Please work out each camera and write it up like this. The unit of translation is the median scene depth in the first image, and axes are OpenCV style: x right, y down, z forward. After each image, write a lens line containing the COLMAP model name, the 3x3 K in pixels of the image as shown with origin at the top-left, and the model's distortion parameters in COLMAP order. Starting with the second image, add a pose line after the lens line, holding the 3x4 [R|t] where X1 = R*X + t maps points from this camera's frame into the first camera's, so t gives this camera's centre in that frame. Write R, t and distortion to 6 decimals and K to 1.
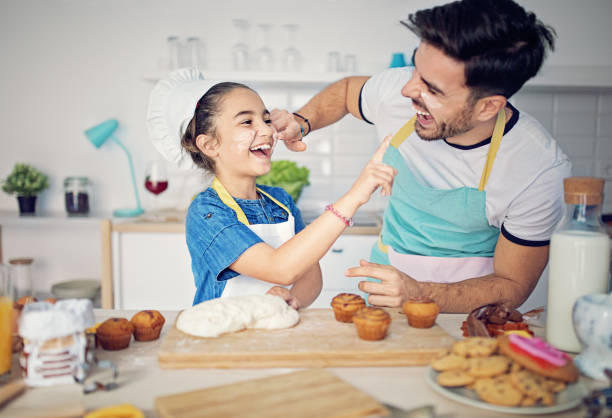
lens RADIAL K [[546.7, 0, 305.8], [0, 546.7, 220.5], [0, 0, 1]] dist [-0.010349, -0.003941]
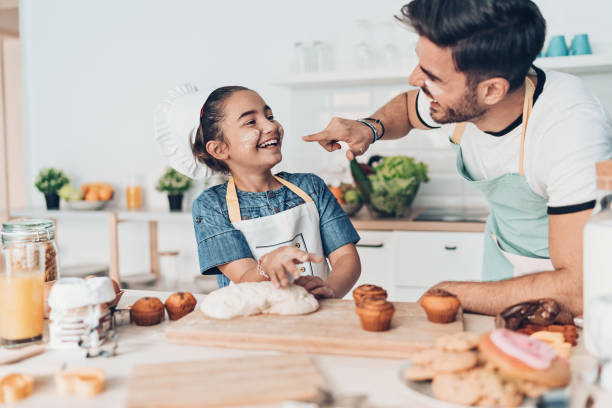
lens RADIAL K [[547.0, 0, 306.0], [0, 547.0, 204.0], [0, 0, 1]] dist [0.006259, -0.005980]
pose [[0.957440, -0.005093, -0.288588, 0.291413], [-0.002703, 0.999642, -0.026610, 0.014878], [0.288620, 0.026257, 0.957084, 0.003448]]
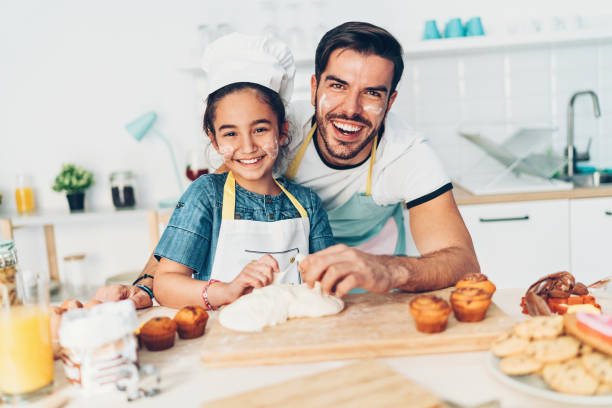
lens RADIAL K [[543.7, 0, 309.3], [0, 543.7, 201.9], [0, 0, 1]] dist [-0.009947, -0.002409]
pose [[0.994614, -0.072047, -0.074508, 0.007620], [0.072651, 0.997343, 0.005418, -0.012096], [0.073919, -0.010802, 0.997206, 0.054874]]
